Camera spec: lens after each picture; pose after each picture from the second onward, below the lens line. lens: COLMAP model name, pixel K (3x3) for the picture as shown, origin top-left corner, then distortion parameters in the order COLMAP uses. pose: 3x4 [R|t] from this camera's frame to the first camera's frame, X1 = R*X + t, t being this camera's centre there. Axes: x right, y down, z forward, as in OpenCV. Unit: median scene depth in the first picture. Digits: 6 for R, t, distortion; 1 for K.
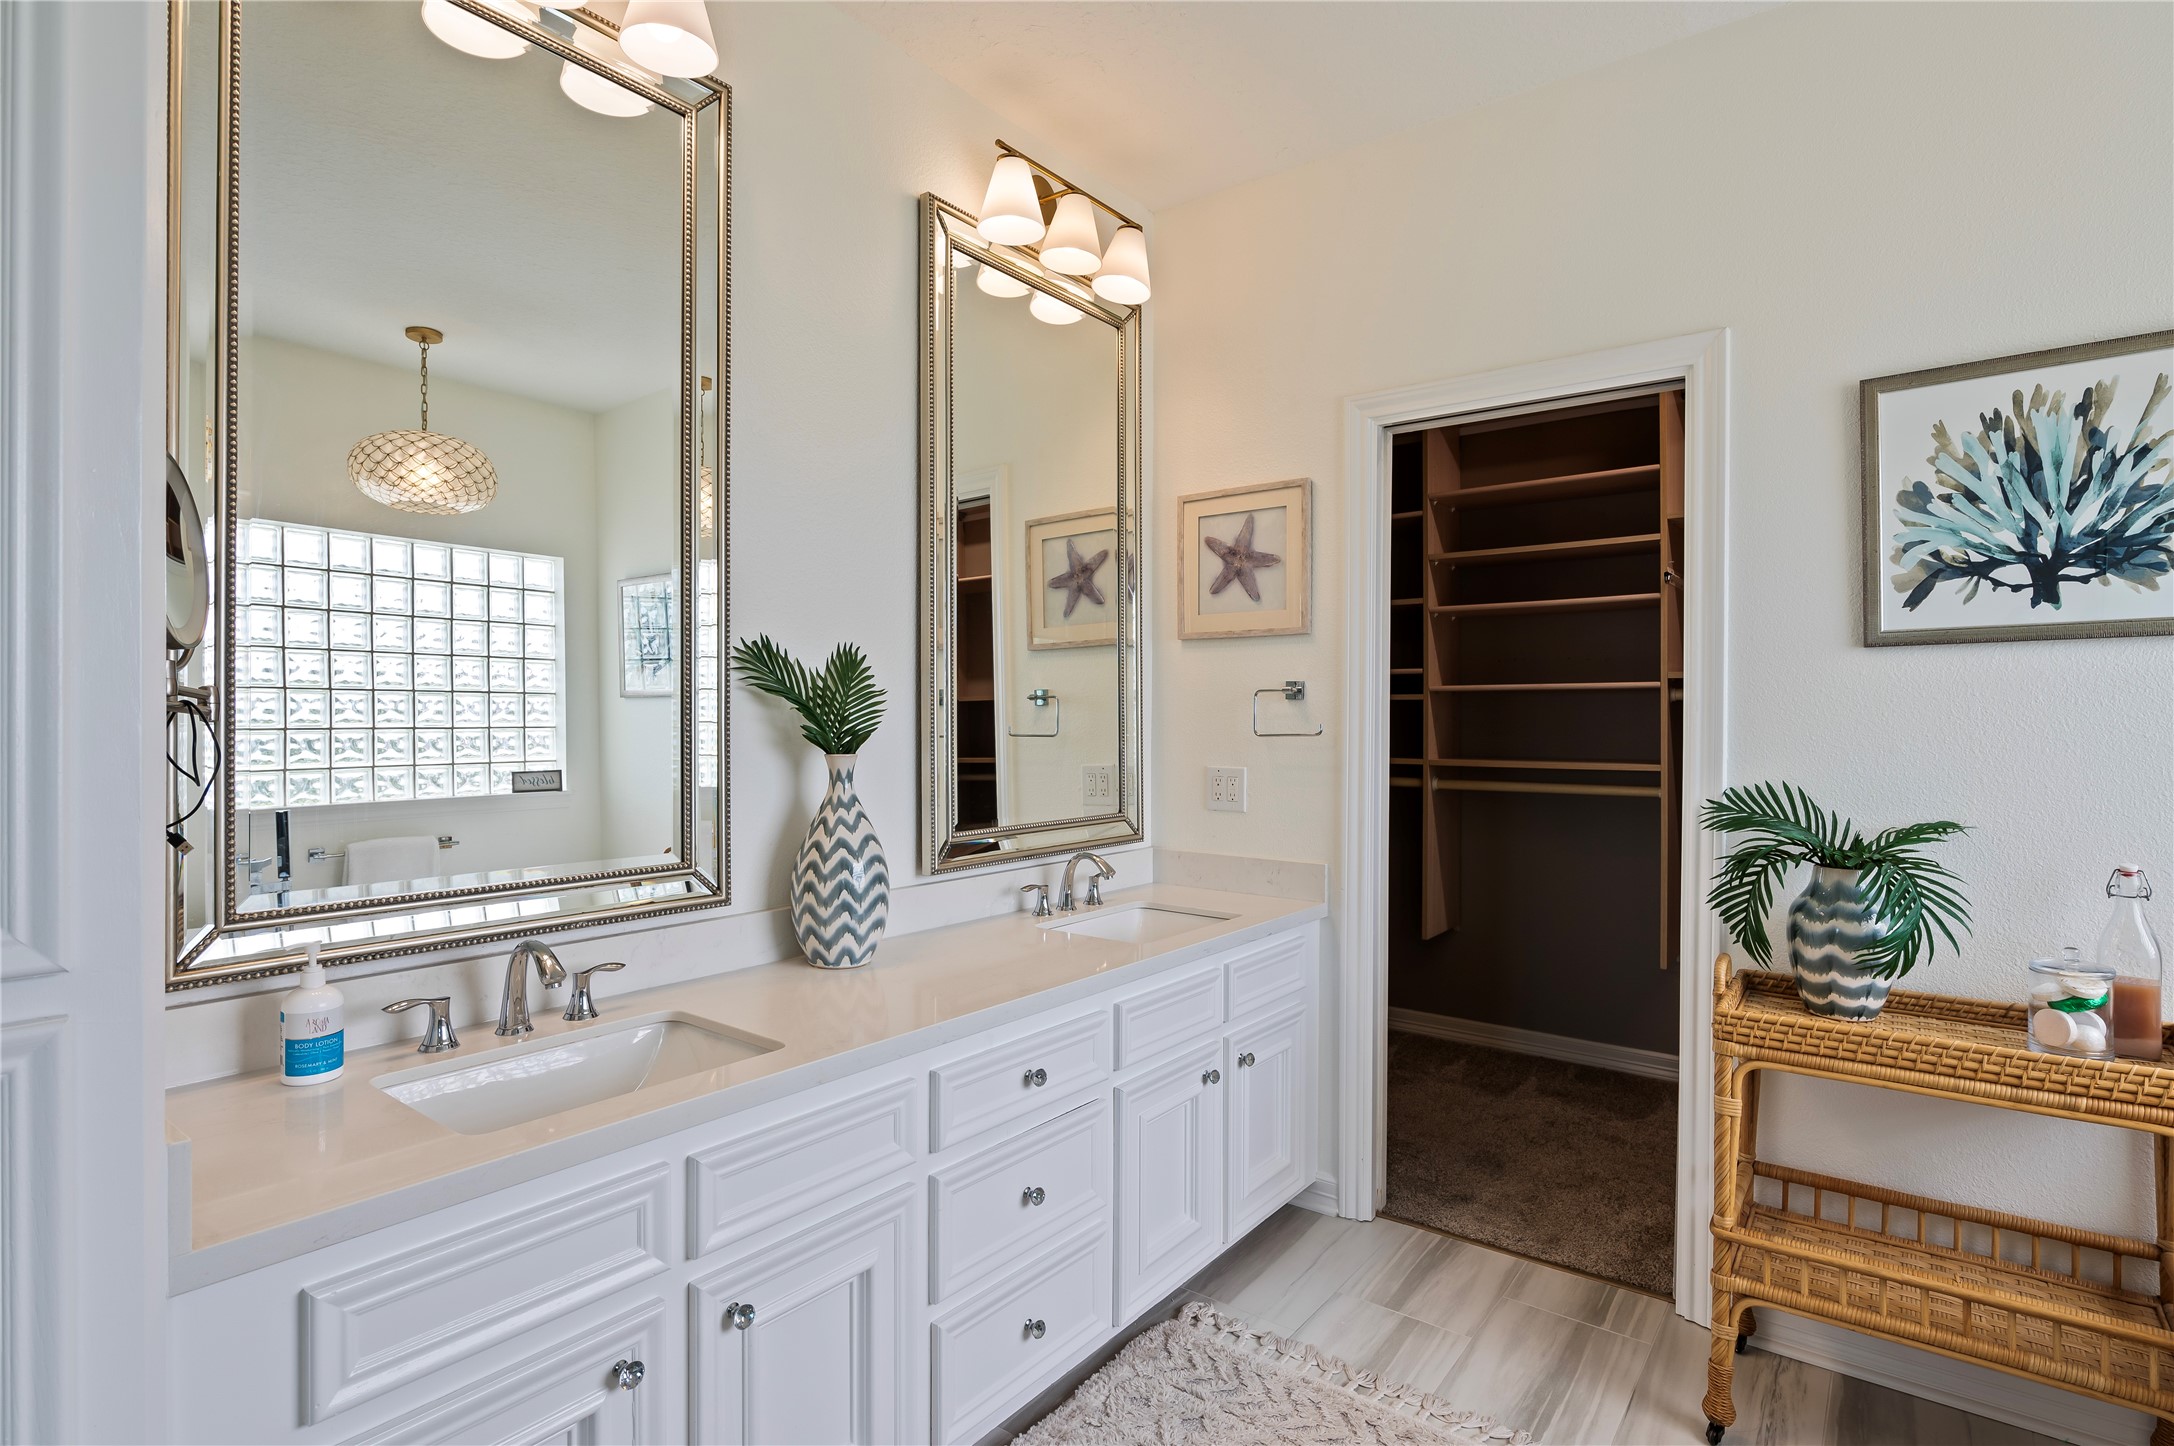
lens RADIAL K [[1088.8, 0, 1091.5], [0, 1088.8, 719.2], [0, 0, 1]] dist [-0.002395, -0.000957]
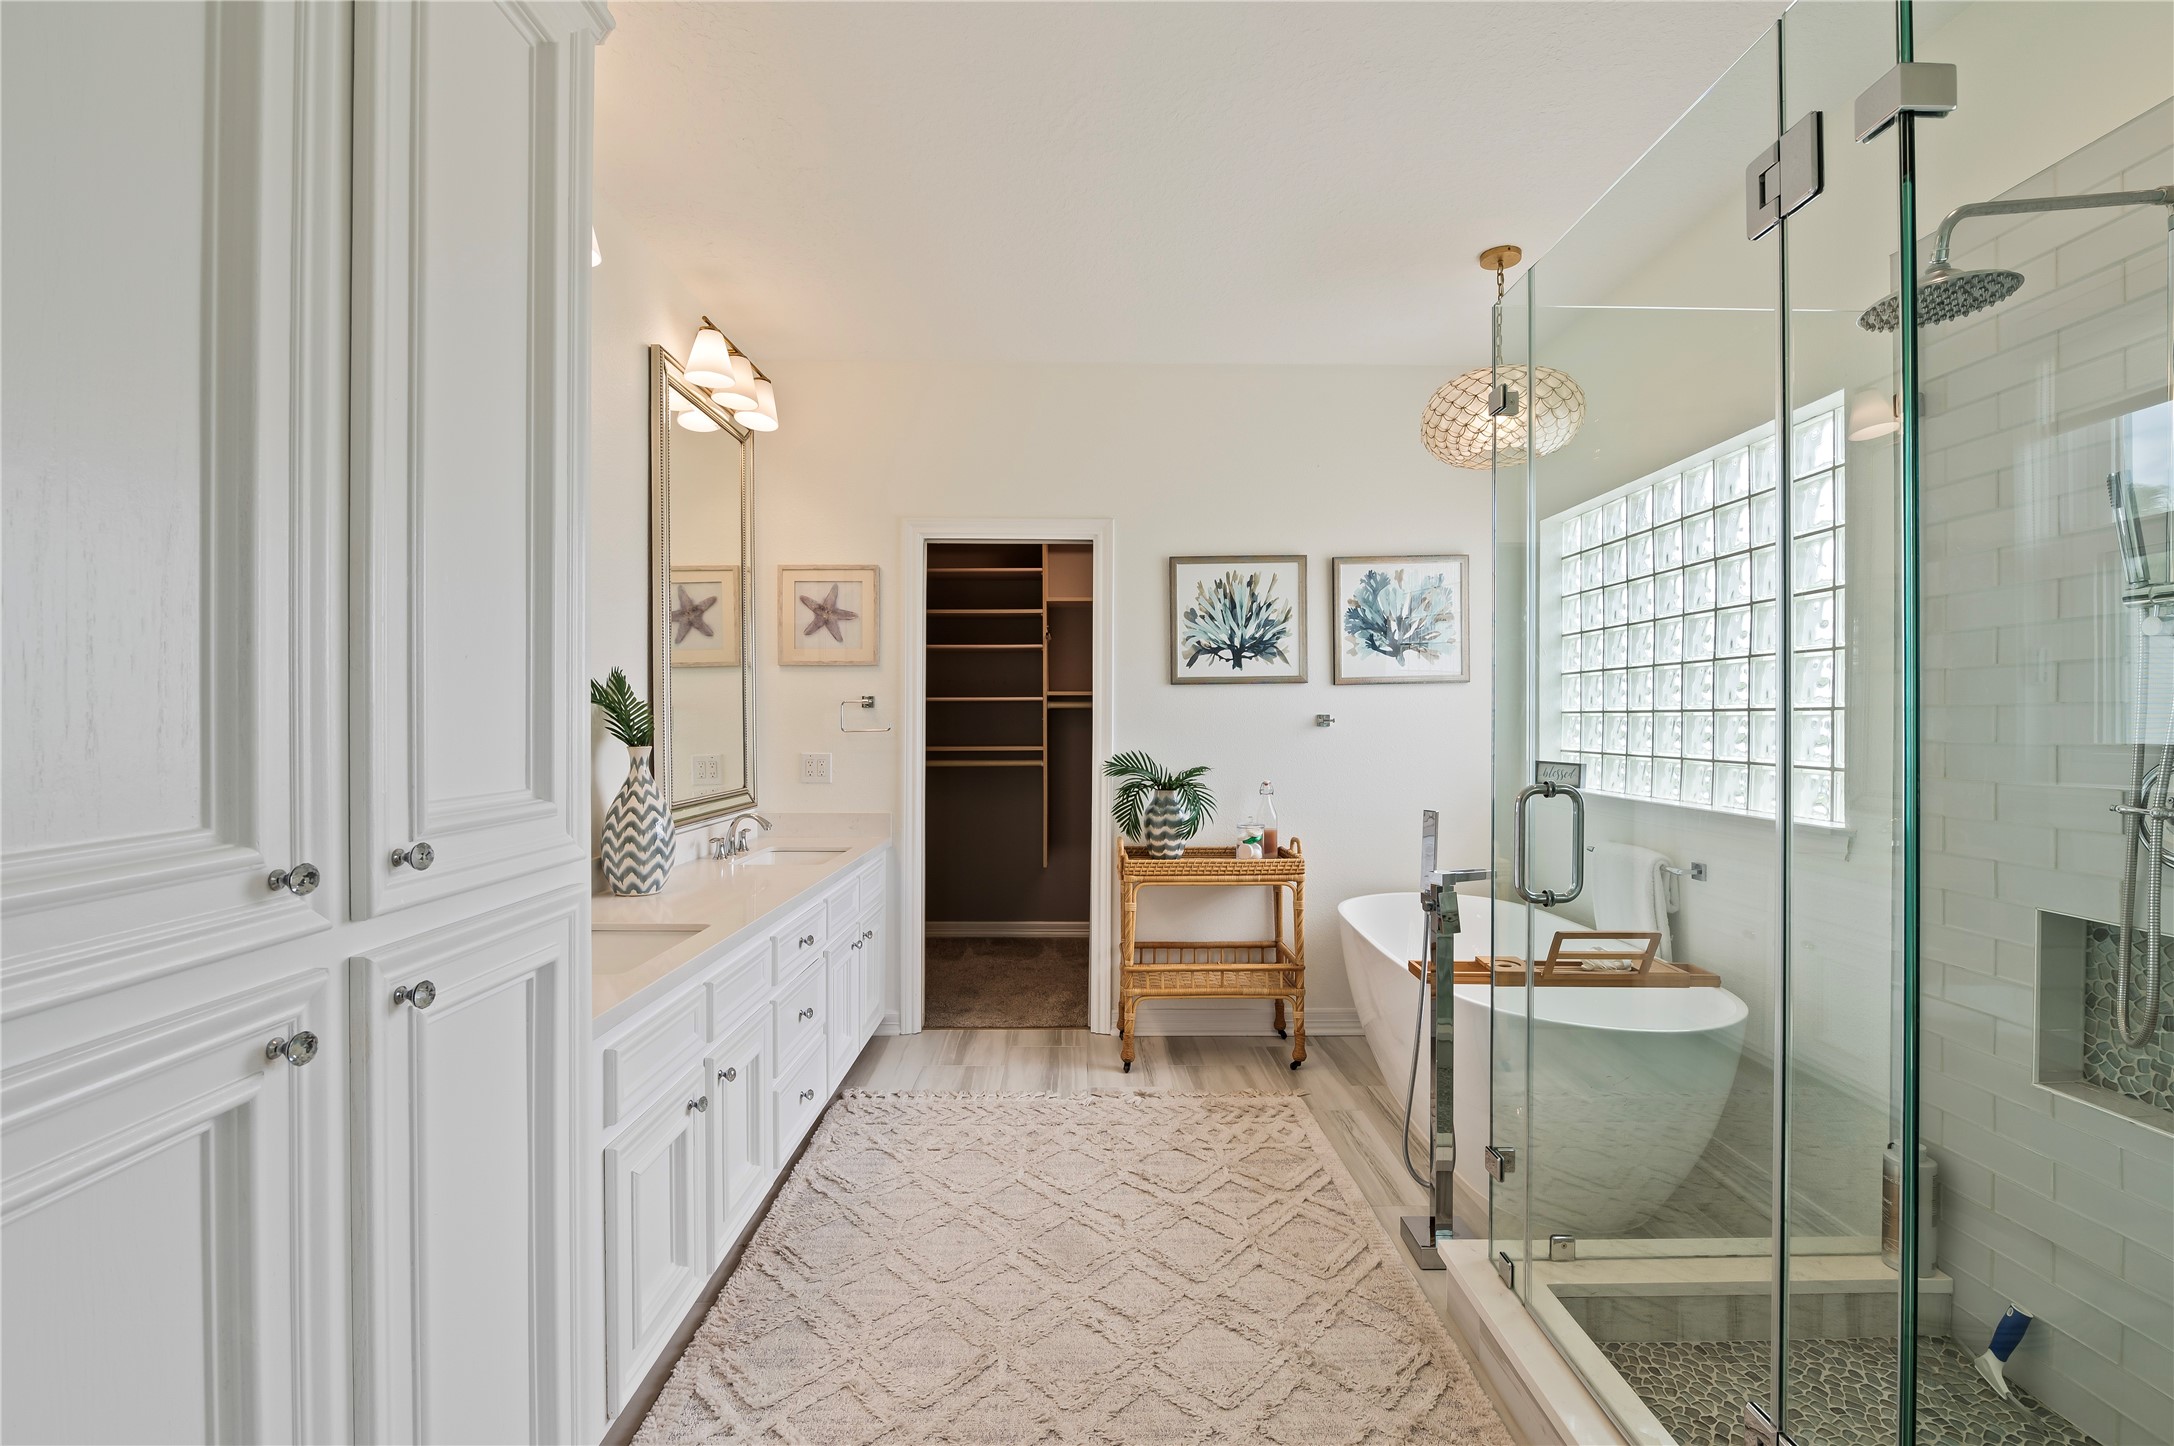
lens RADIAL K [[967.5, 0, 1084.7], [0, 967.5, 719.5], [0, 0, 1]] dist [-0.002017, -0.000997]
pose [[0.792553, -0.004216, 0.609789, -0.530363], [0.004012, 0.999991, 0.001699, -0.003056], [-0.609790, 0.001100, 0.792562, -0.353831]]
